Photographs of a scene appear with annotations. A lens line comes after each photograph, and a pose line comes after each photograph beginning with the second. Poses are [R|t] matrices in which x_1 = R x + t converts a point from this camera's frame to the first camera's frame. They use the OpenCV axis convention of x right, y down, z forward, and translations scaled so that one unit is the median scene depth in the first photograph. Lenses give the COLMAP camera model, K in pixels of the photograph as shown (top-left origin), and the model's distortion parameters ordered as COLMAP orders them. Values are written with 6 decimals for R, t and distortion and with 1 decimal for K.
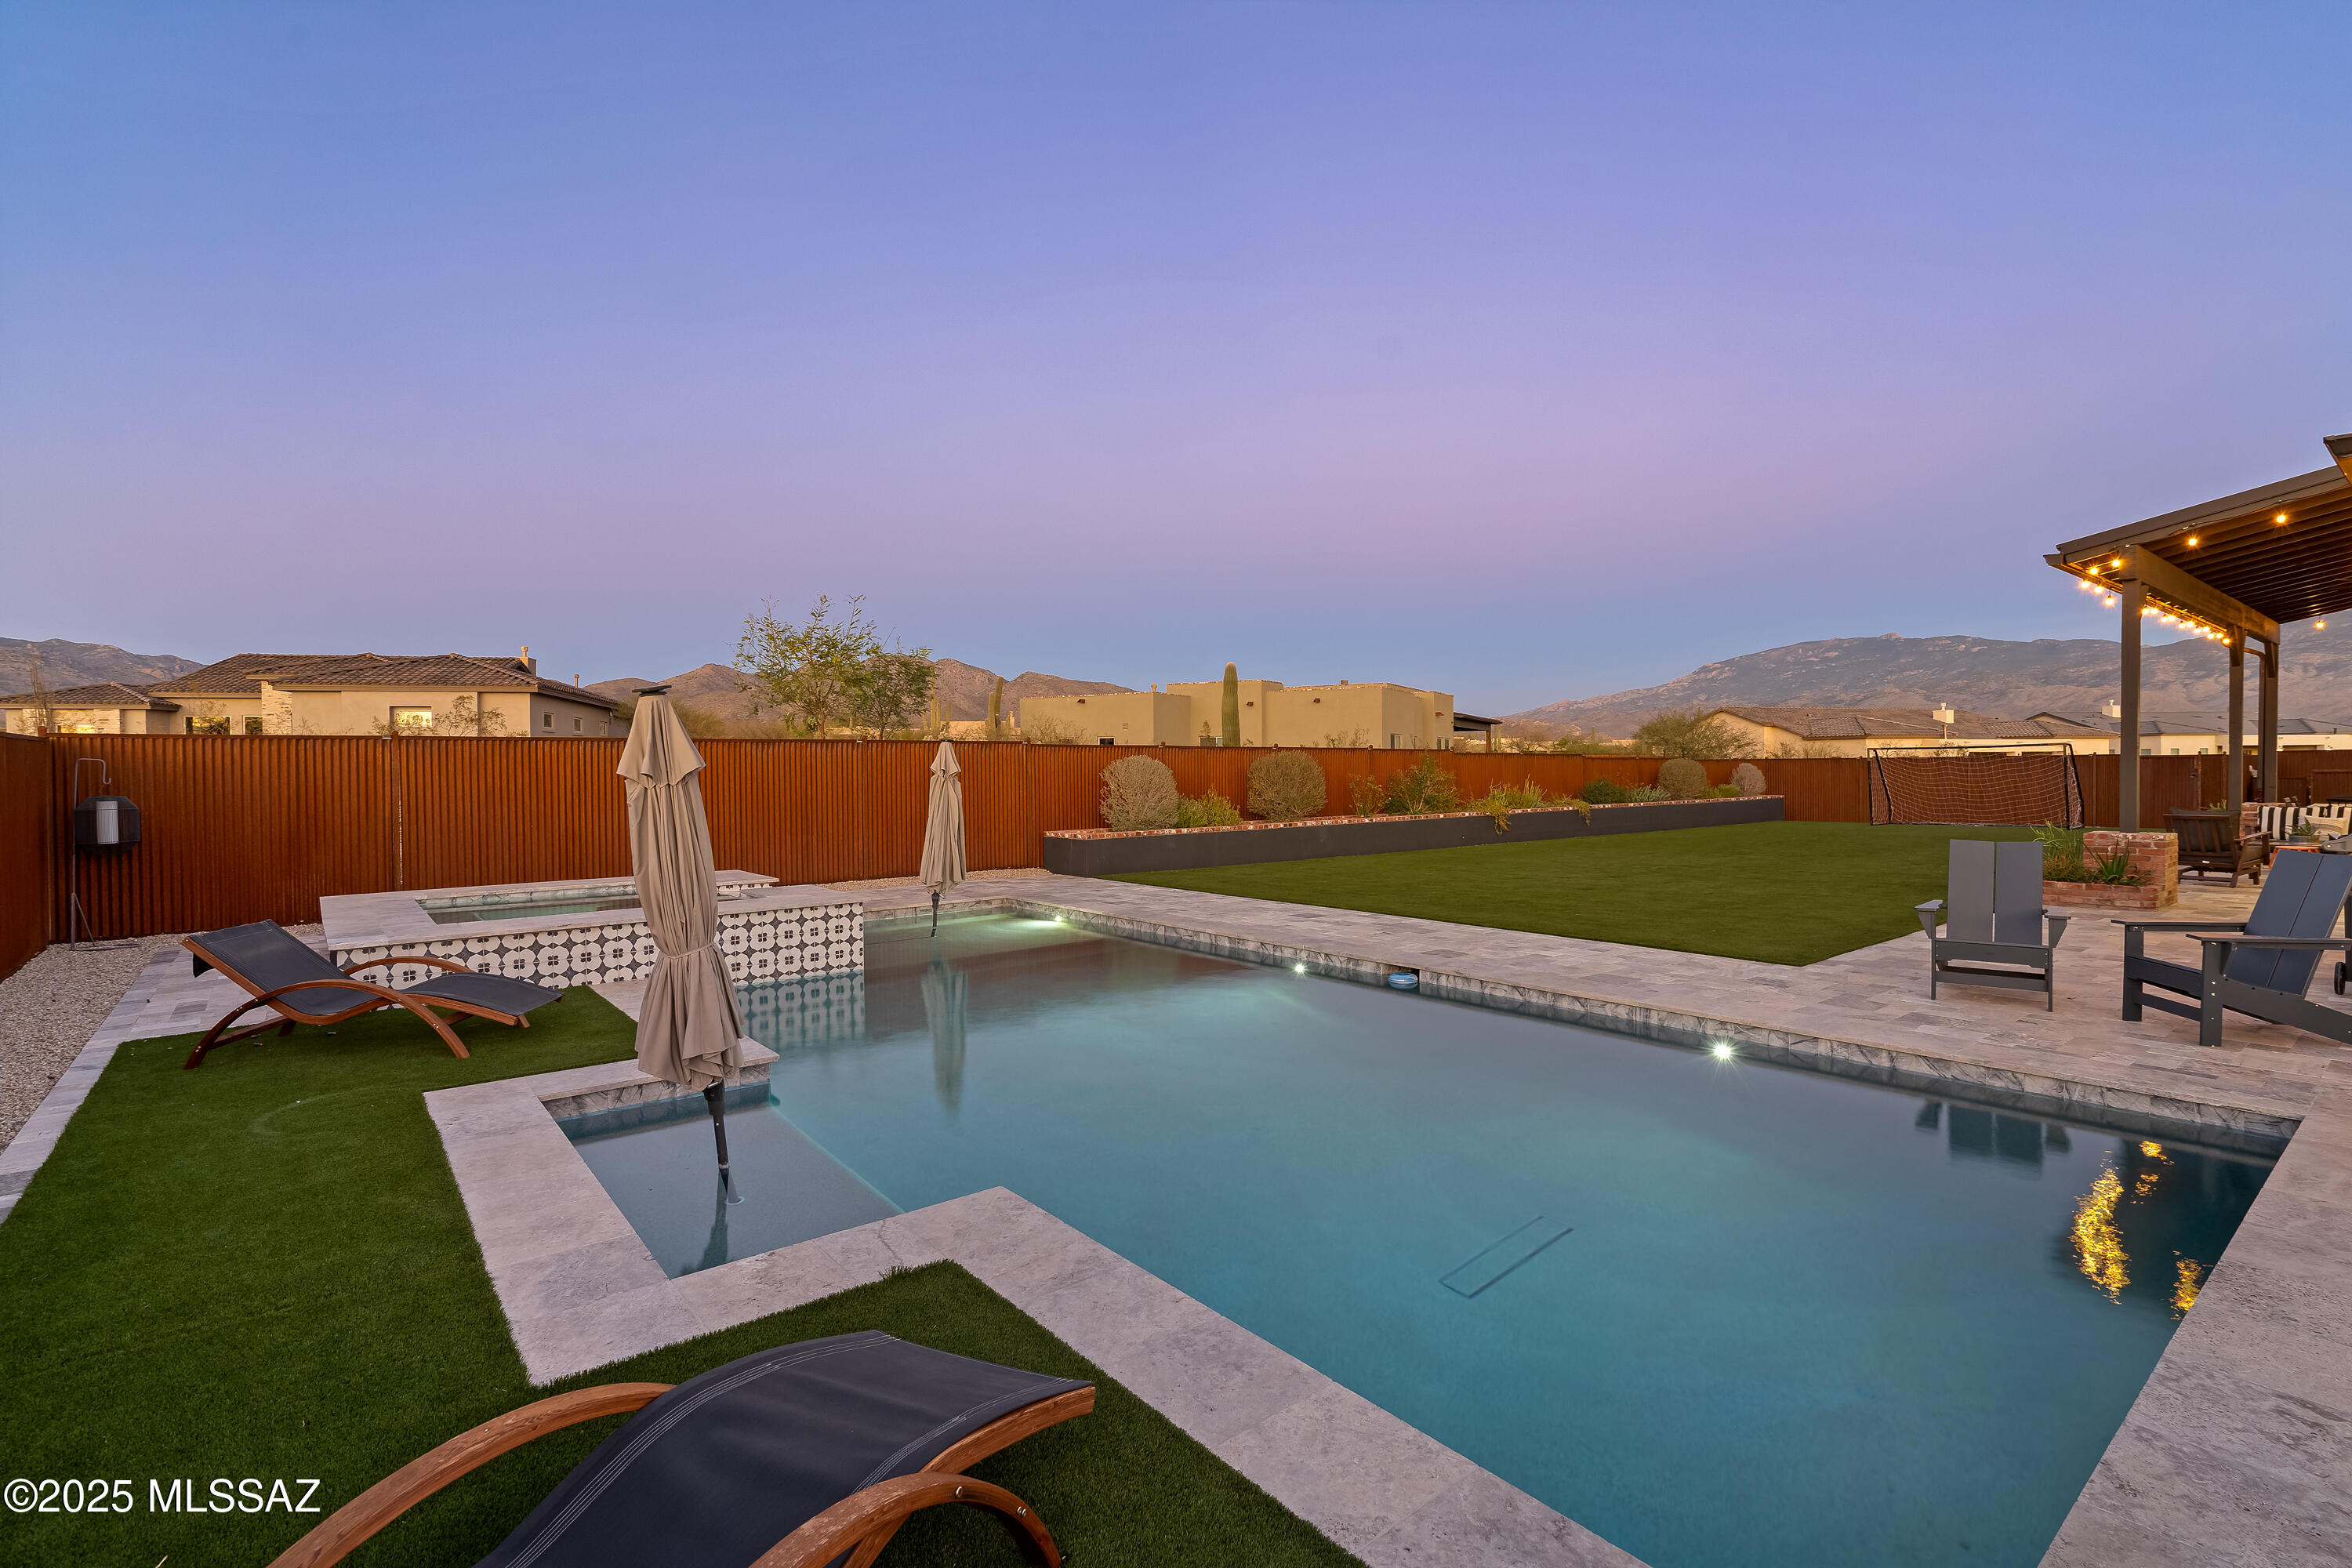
lens RADIAL K [[1086.4, 0, 1182.9], [0, 1086.4, 783.3], [0, 0, 1]] dist [-0.002829, 0.000888]
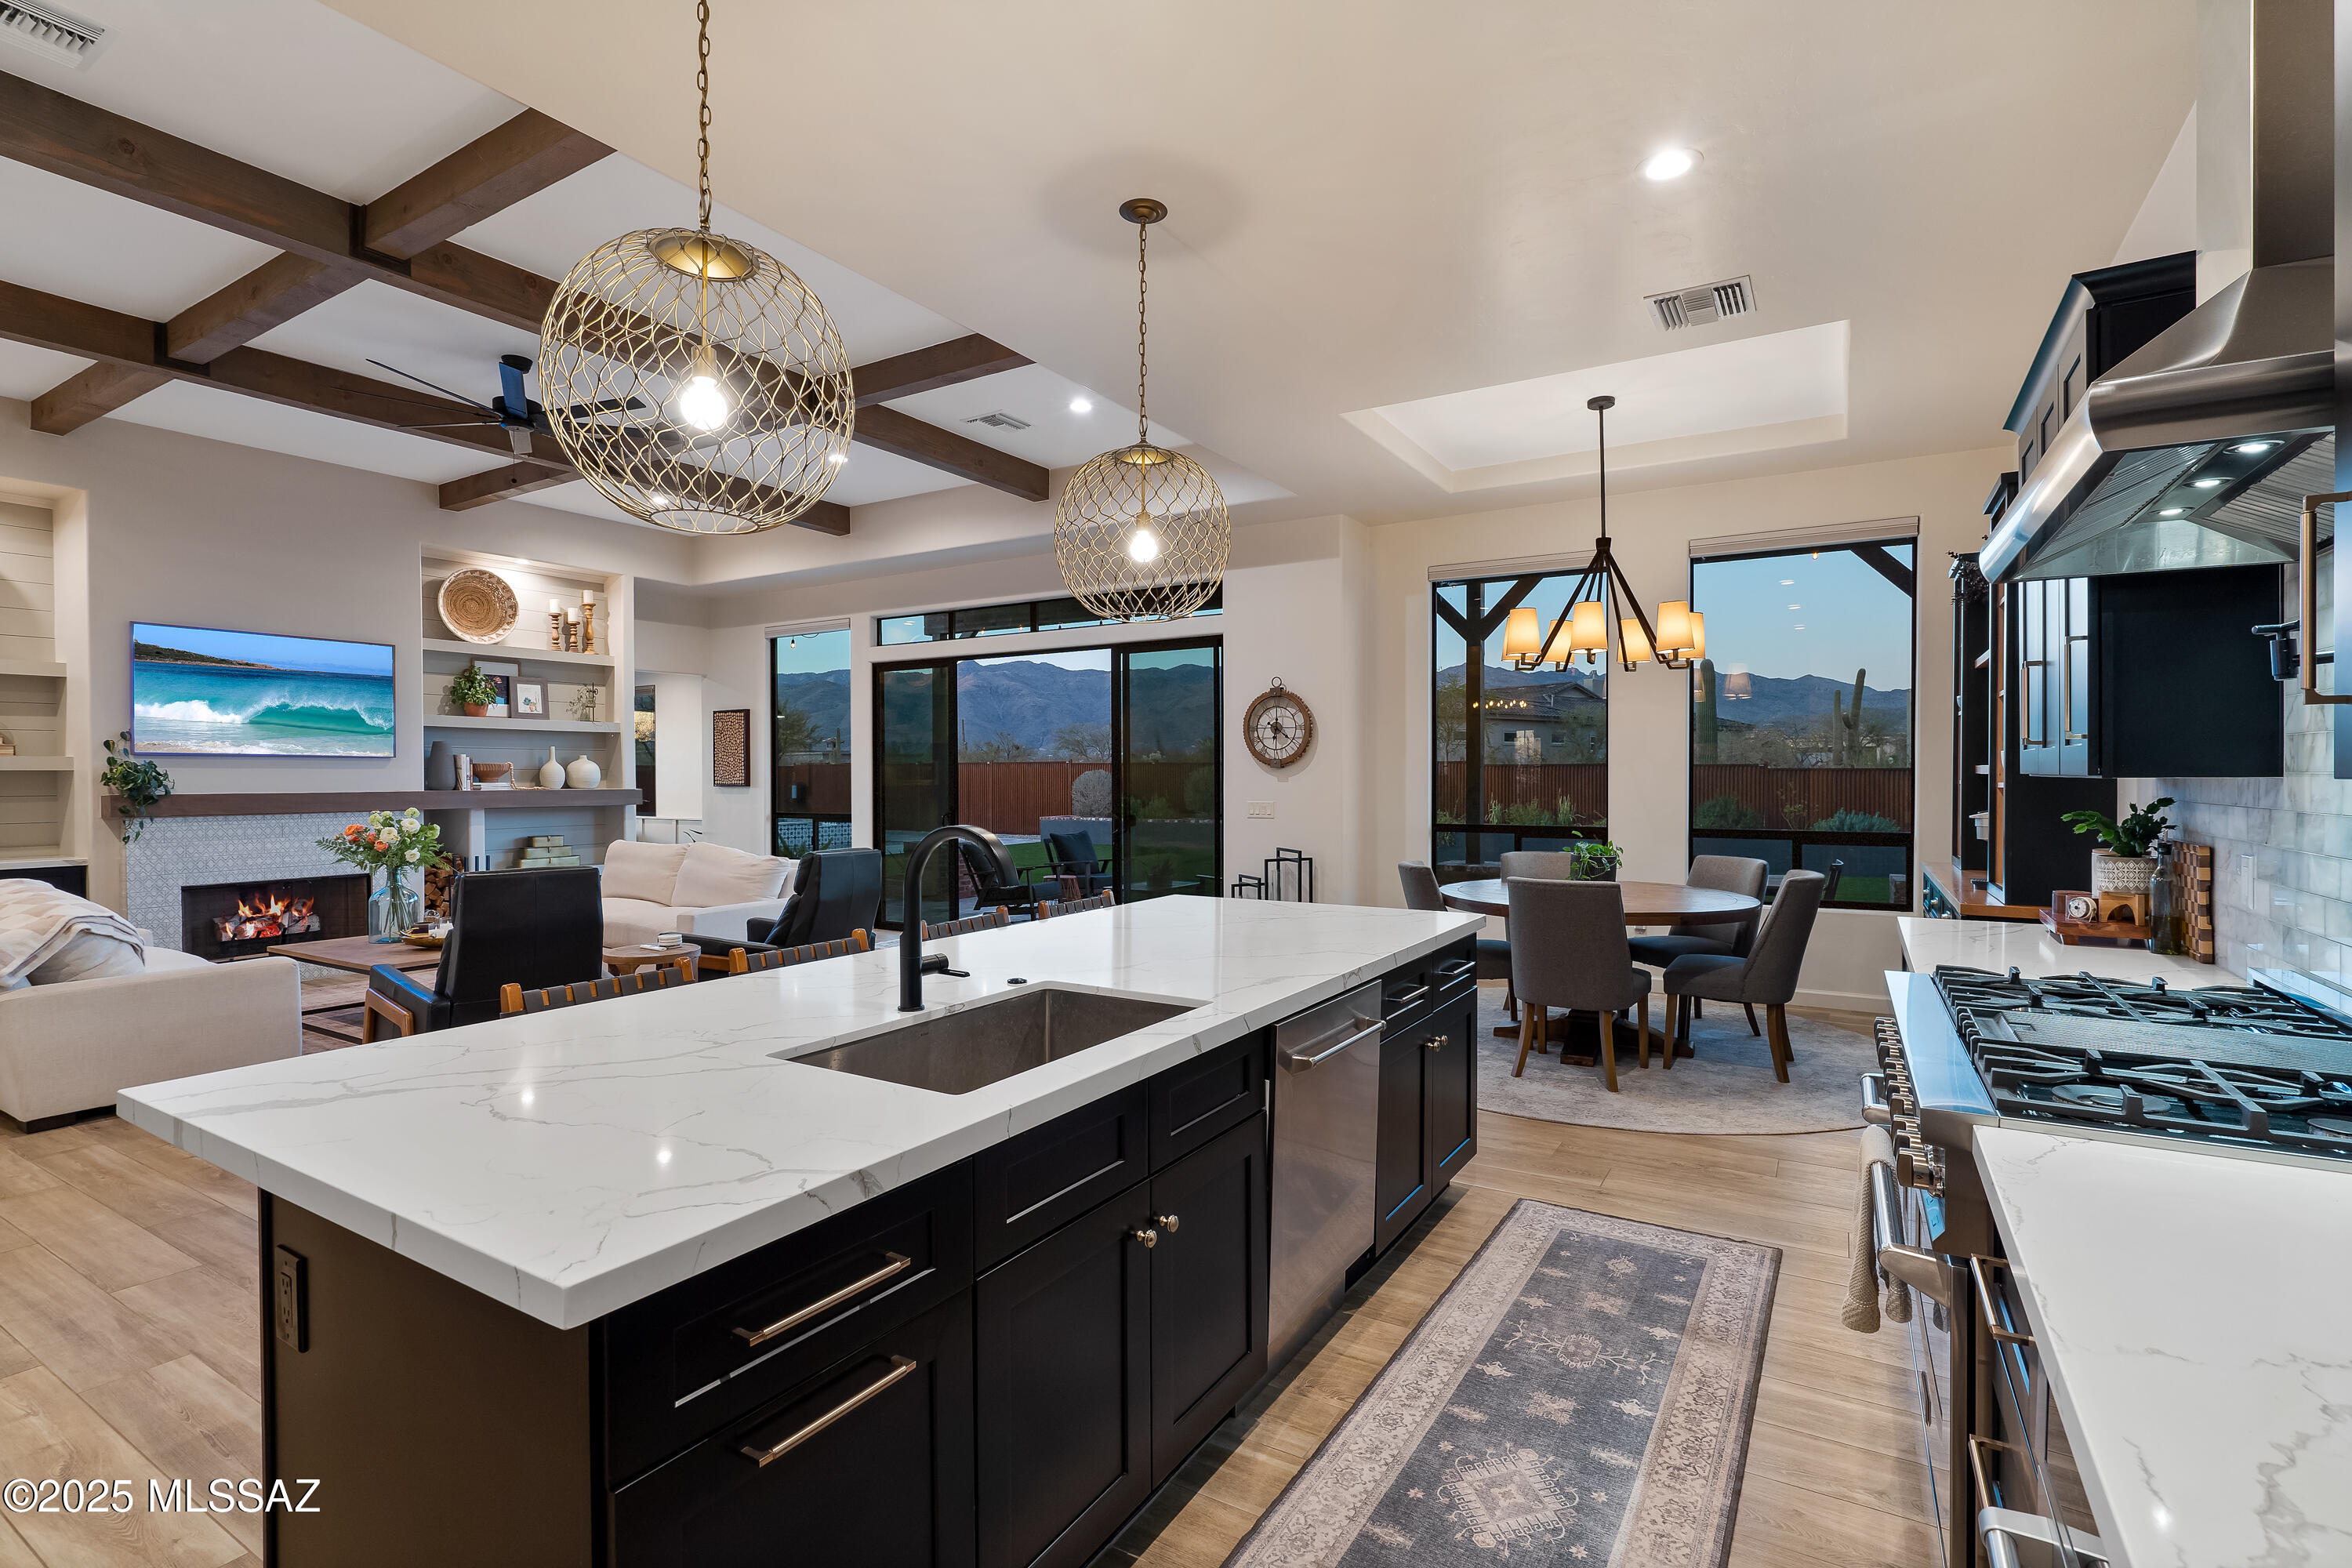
lens RADIAL K [[1096.4, 0, 1181.0], [0, 1096.4, 781.3], [0, 0, 1]] dist [-0.002857, 0.000263]
pose [[0.328816, 0.012987, -0.944305, 2.520476], [-0.013654, 0.999866, 0.008997, -0.042726], [0.944295, 0.009935, 0.328950, 1.009565]]
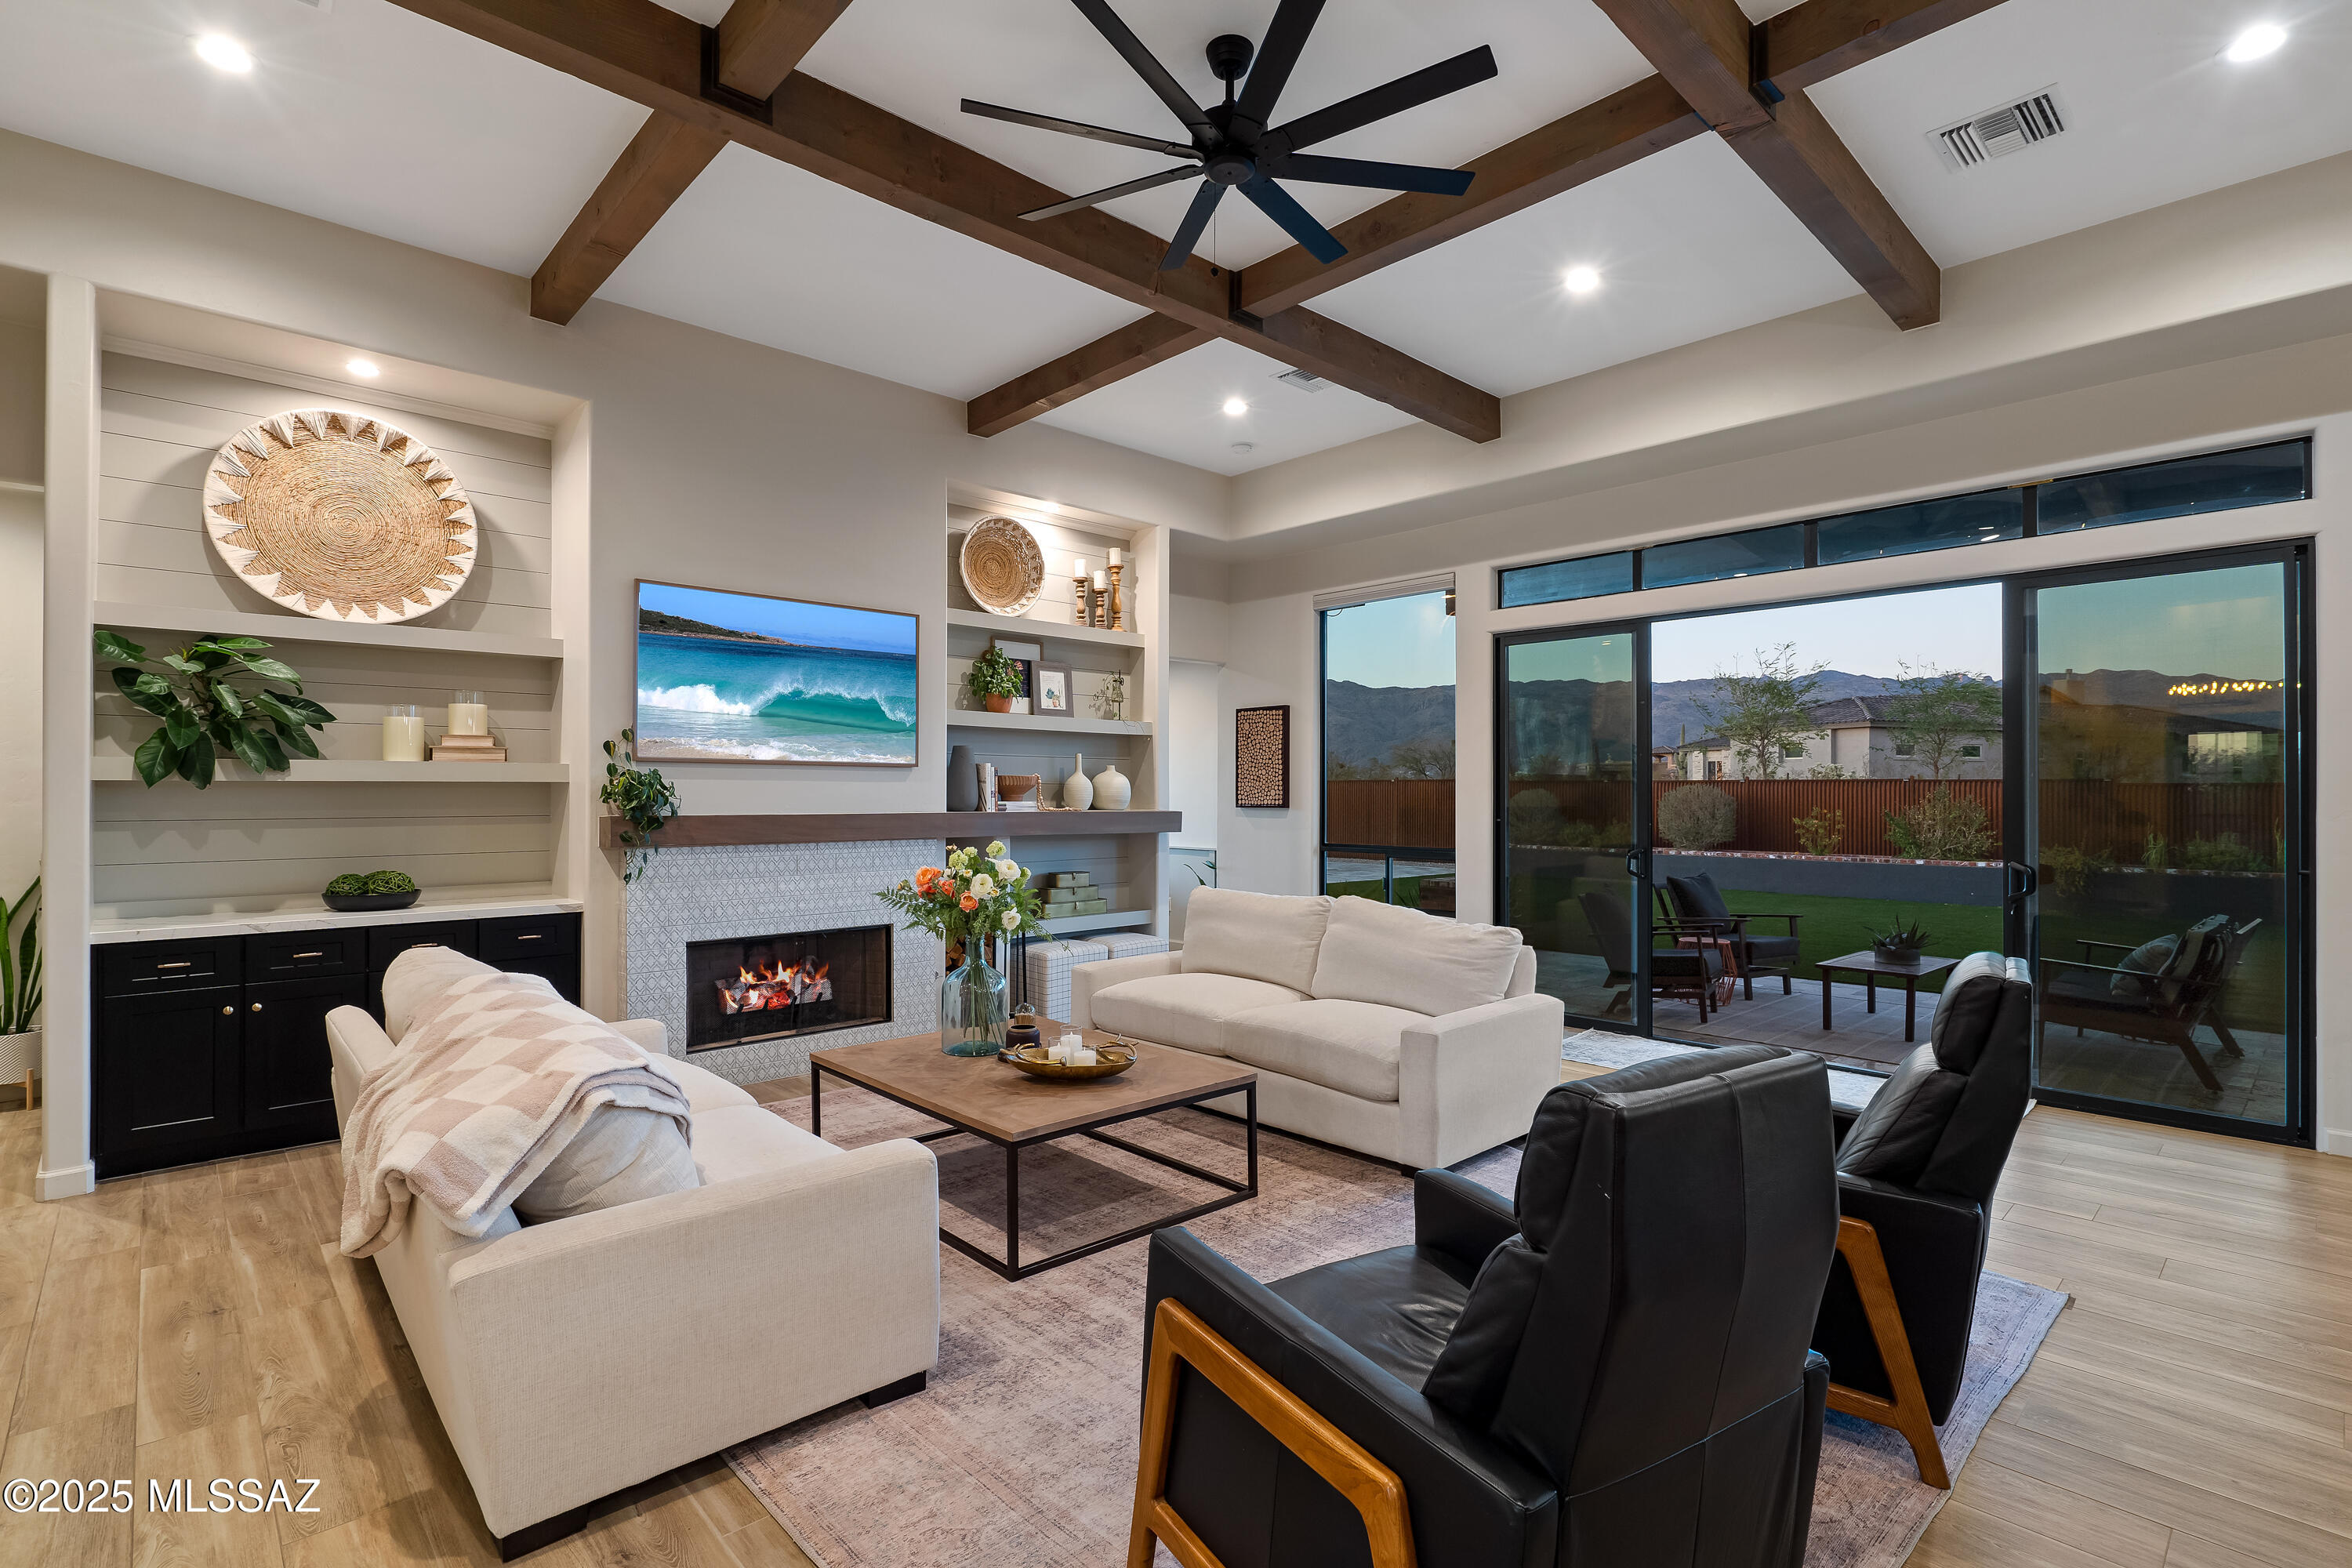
lens RADIAL K [[1105.6, 0, 1176.0], [0, 1105.6, 784.0], [0, 0, 1]] dist [-0.028514, 0.021070]
pose [[0.059816, -0.000614, -0.998209, 2.149430], [-0.017885, 0.999839, -0.001687, -0.036799], [0.998049, 0.017954, 0.059795, 0.819125]]
